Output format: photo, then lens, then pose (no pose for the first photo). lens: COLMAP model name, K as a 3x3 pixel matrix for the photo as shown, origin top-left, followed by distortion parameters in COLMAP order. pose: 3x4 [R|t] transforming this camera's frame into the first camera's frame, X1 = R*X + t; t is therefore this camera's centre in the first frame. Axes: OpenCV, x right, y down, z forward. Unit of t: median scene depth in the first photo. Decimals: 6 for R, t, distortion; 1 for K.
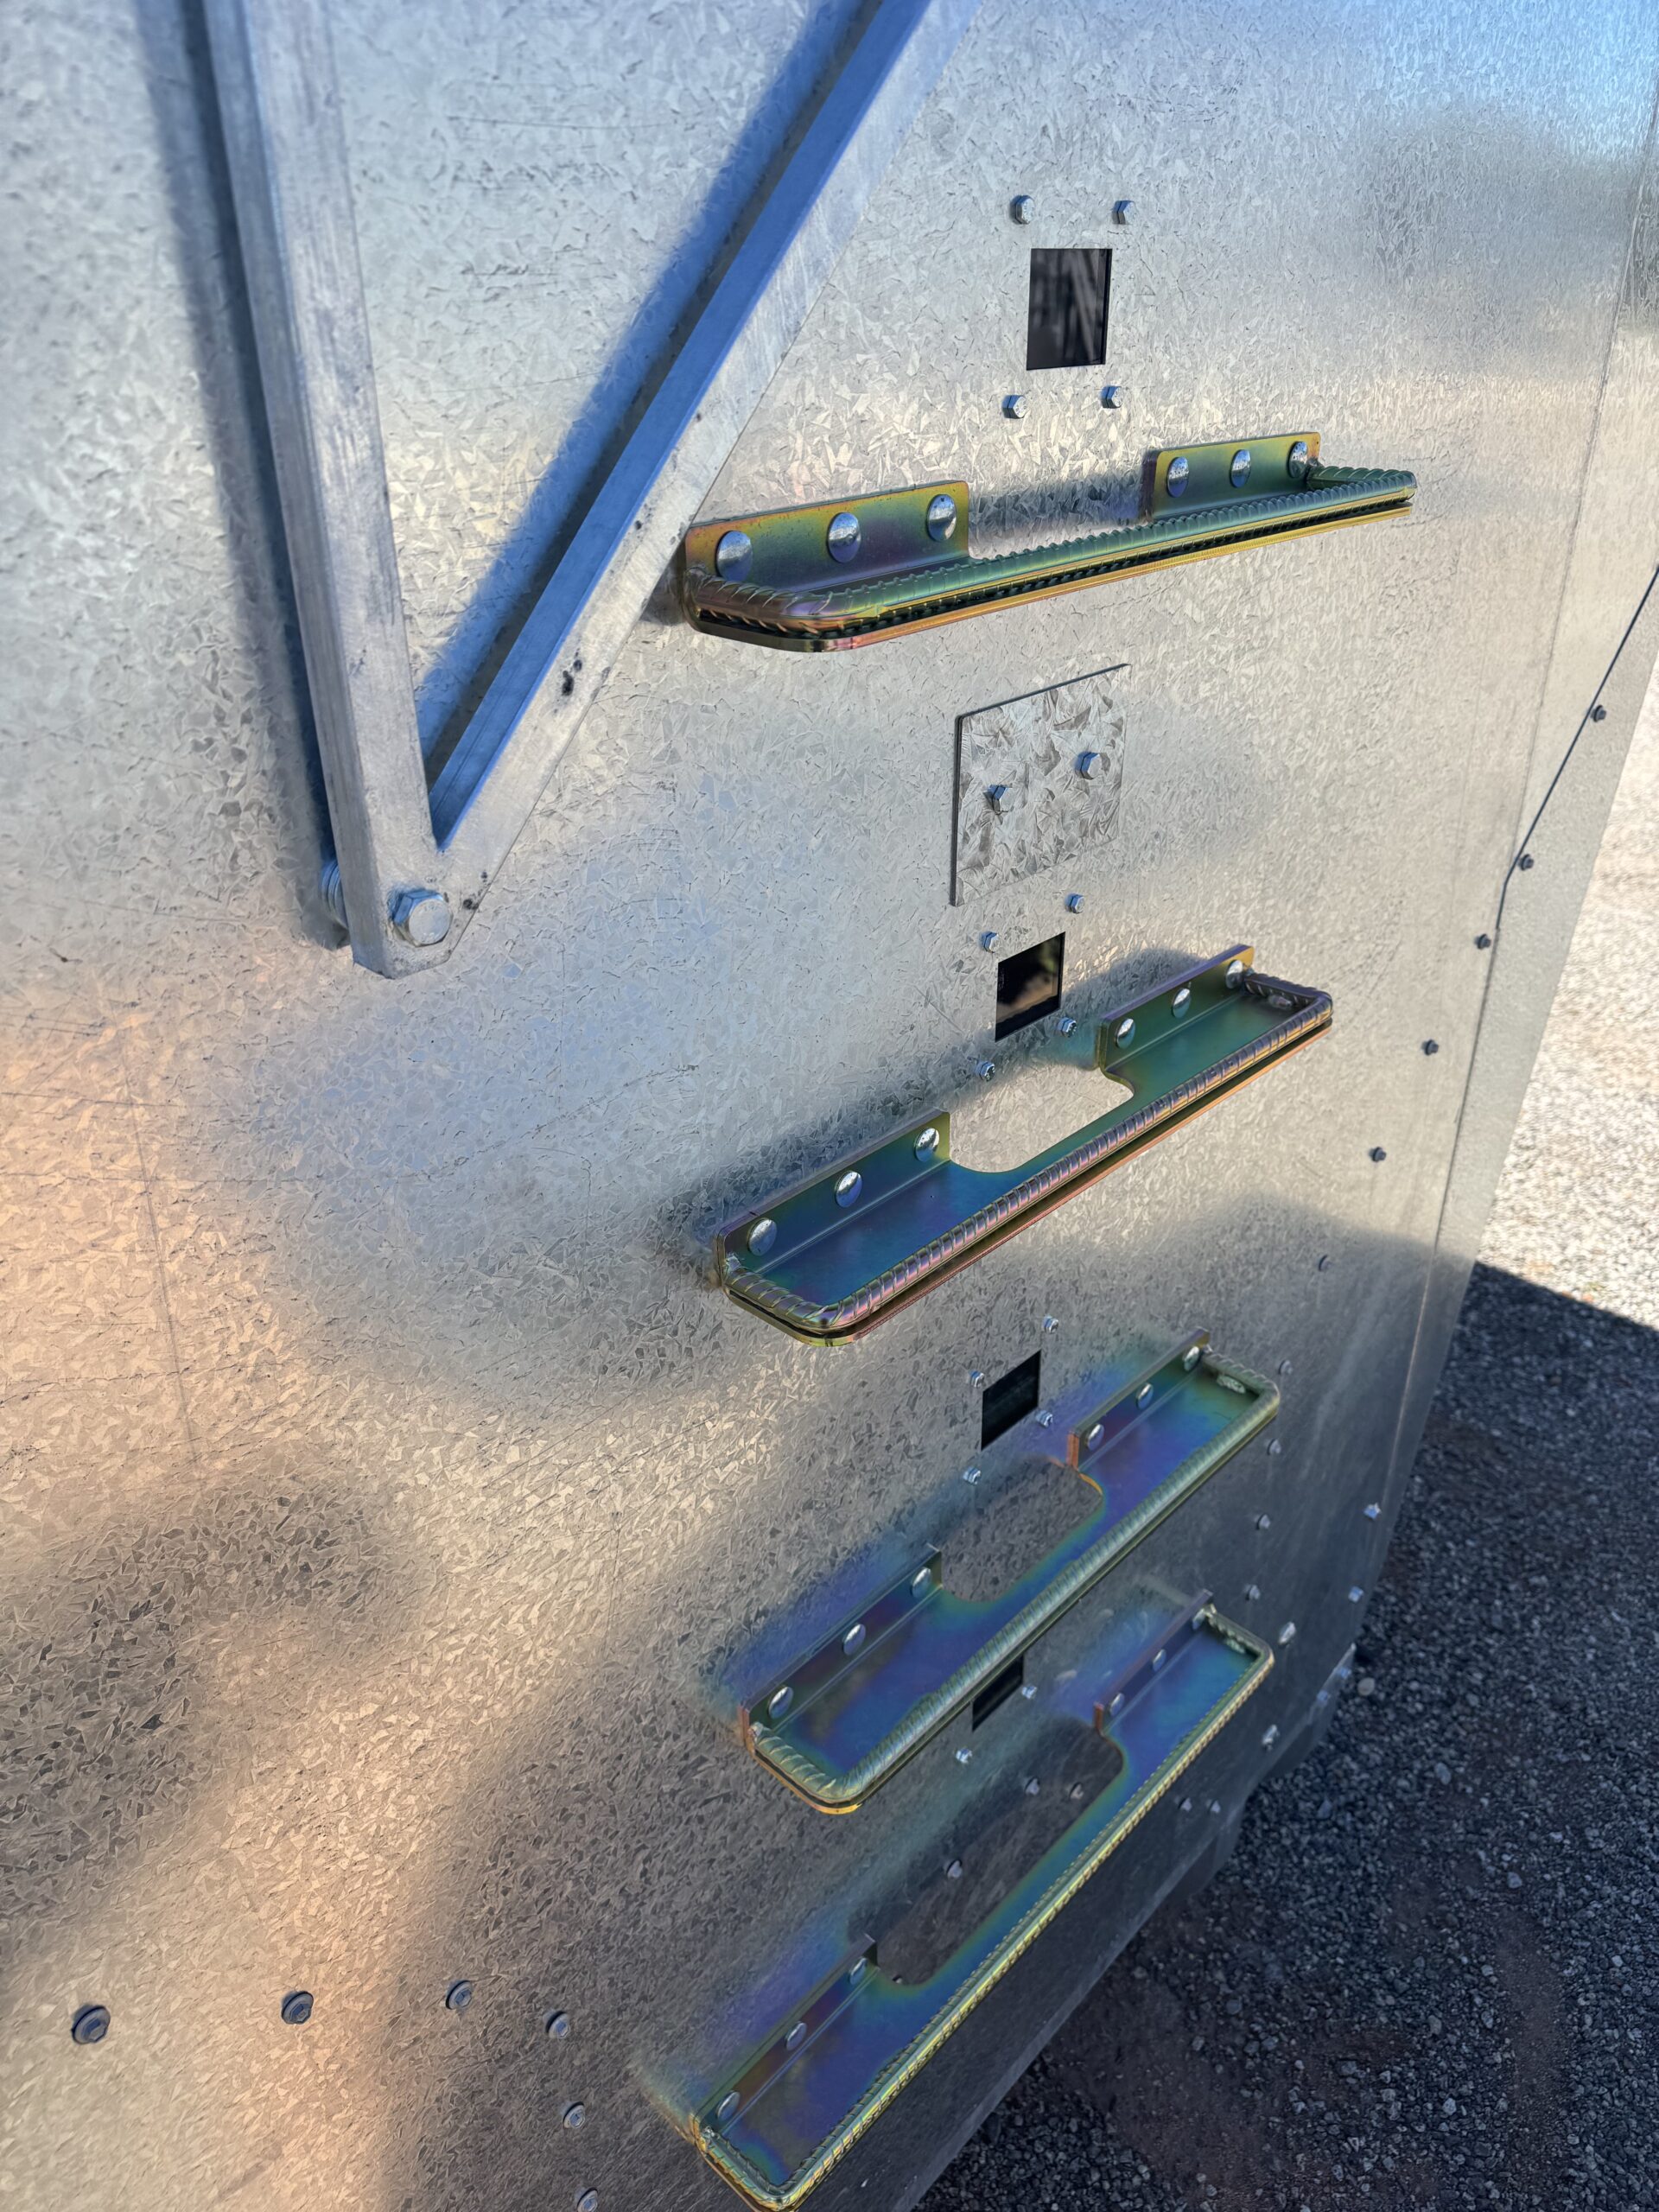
lens RADIAL K [[1632.7, 0, 826.5], [0, 1632.7, 1102.2], [0, 0, 1]] dist [0.025966, -0.010239]
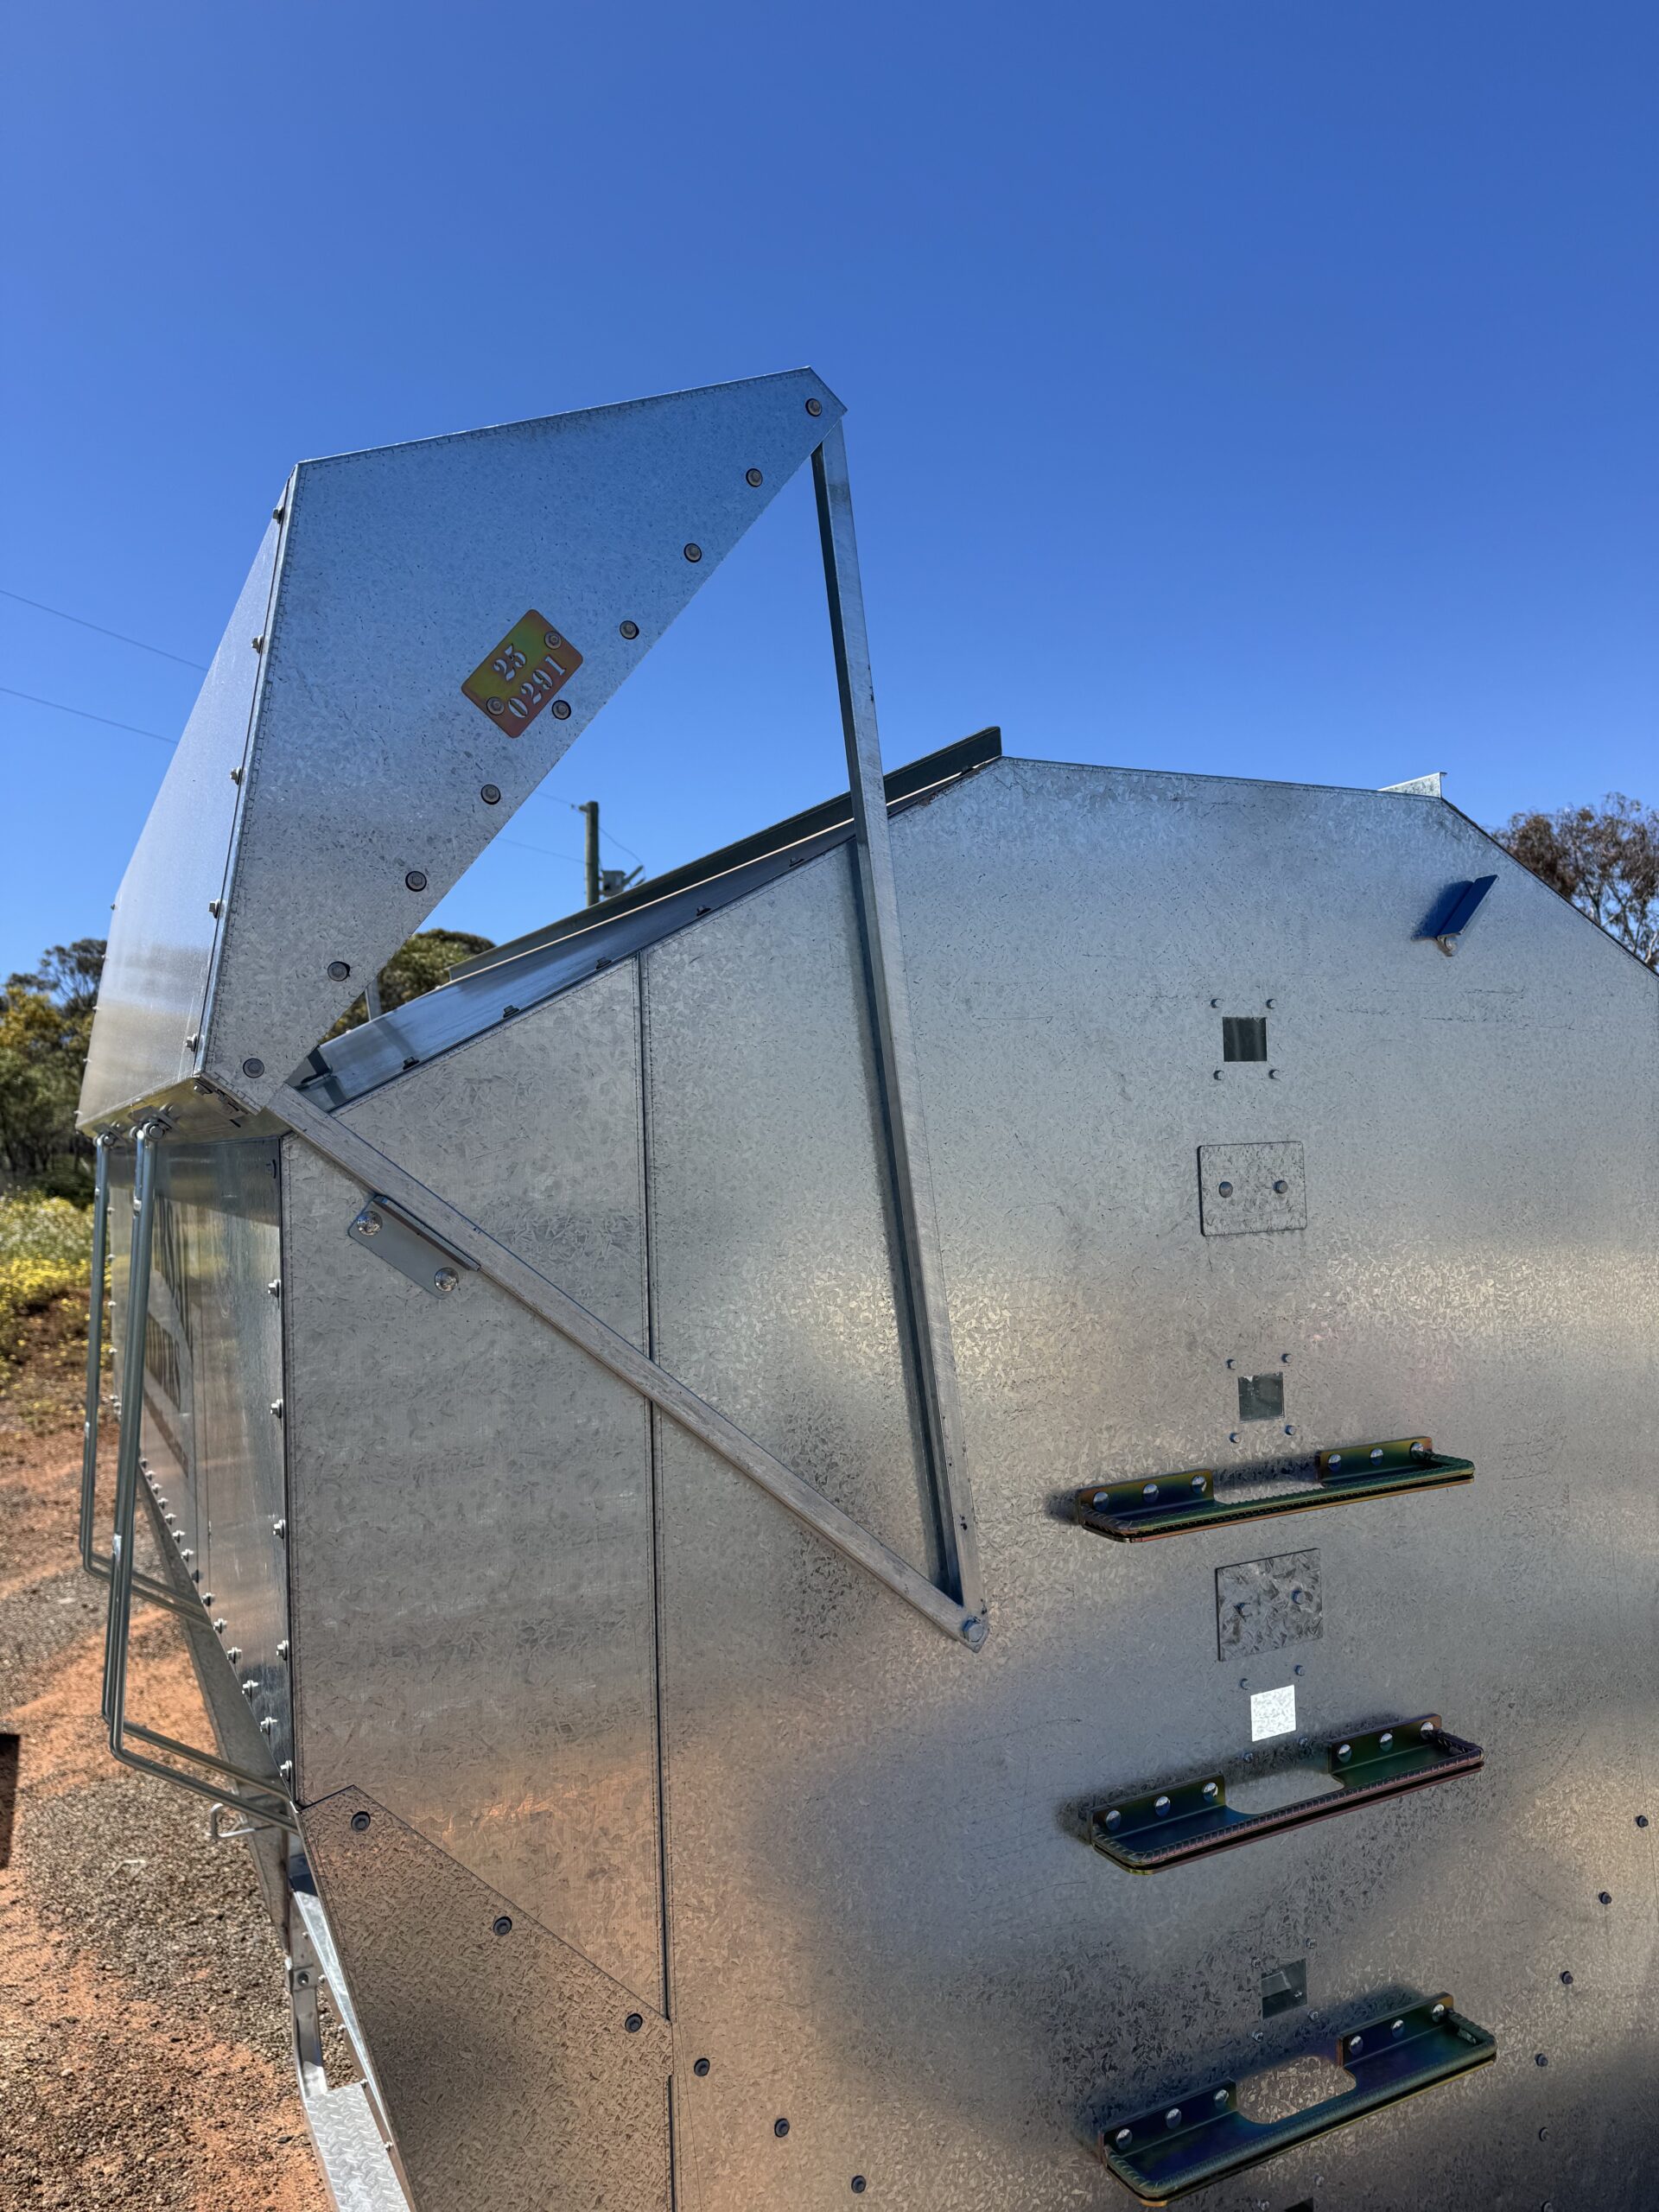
lens RADIAL K [[1632.7, 0, 825.1], [0, 1632.7, 1102.8], [0, 0, 1]] dist [0.025966, -0.010239]
pose [[0.945825, -0.011280, -0.324482, 0.287444], [-0.136689, 0.892680, -0.429462, 0.206699], [0.294503, 0.450549, 0.842777, -1.202014]]
